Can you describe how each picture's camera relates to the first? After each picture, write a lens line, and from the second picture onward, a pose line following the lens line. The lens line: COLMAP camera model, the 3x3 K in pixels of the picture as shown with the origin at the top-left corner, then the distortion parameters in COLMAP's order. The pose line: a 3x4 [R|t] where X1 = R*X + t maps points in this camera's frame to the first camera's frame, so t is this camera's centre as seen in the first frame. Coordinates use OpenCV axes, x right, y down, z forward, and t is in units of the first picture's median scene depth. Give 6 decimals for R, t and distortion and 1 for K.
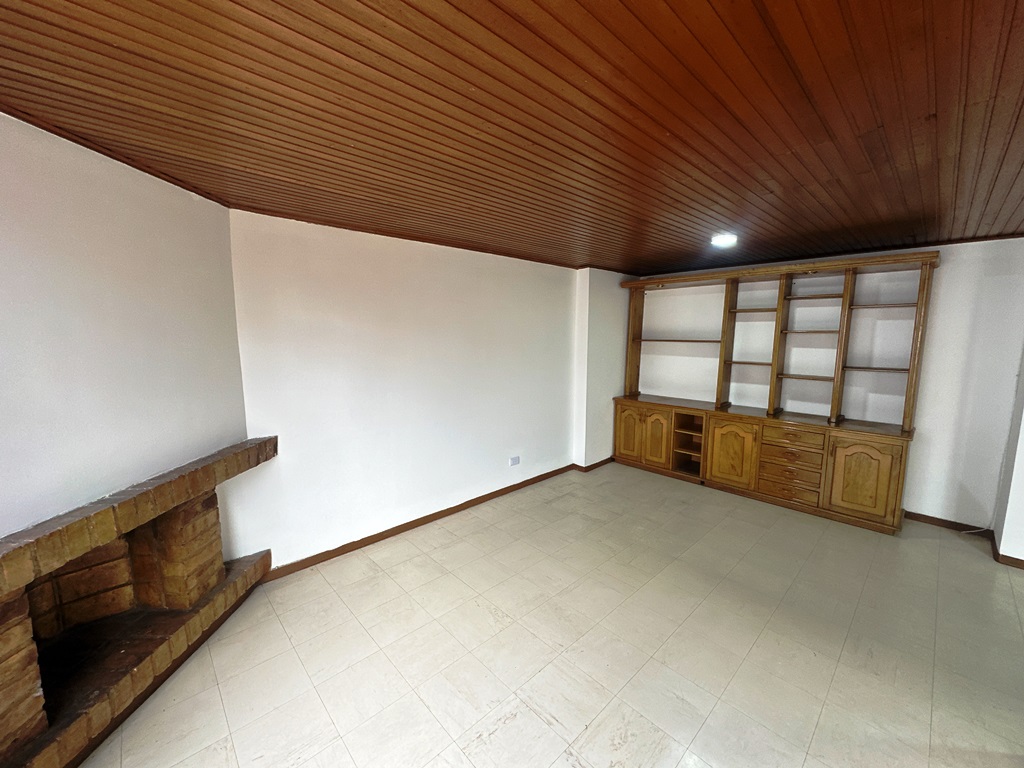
lens RADIAL K [[407.6, 0, 510.8], [0, 407.6, 385.6], [0, 0, 1]] dist [-0.001649, 0.000810]
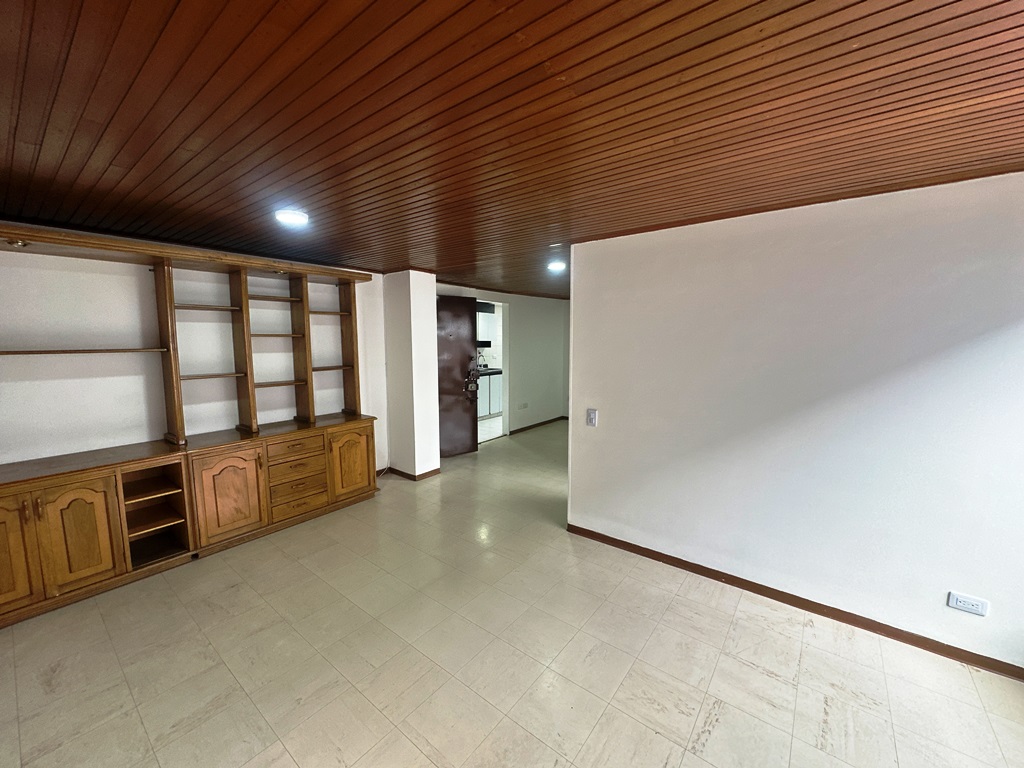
lens RADIAL K [[407.6, 0, 512.4], [0, 407.6, 384.4], [0, 0, 1]] dist [-0.001649, 0.000810]
pose [[-0.157952, -0.115179, 0.980706, -0.276000], [0.126633, 0.982610, 0.135798, -0.076469], [-0.979293, 0.145640, -0.140620, 0.593427]]
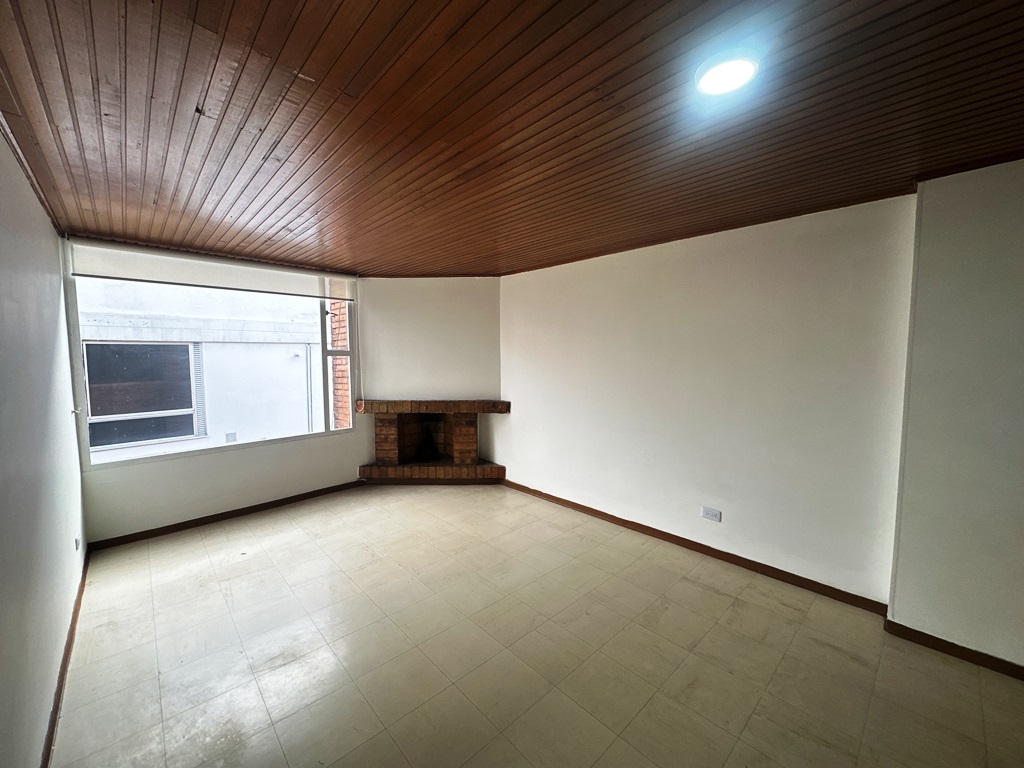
lens RADIAL K [[407.6, 0, 505.3], [0, 407.6, 380.7], [0, 0, 1]] dist [-0.001649, 0.000810]
pose [[-0.003472, 0.072576, -0.997357, 0.758787], [-0.125757, 0.989413, 0.072436, -0.056344], [0.992055, 0.125676, 0.005692, 0.654764]]
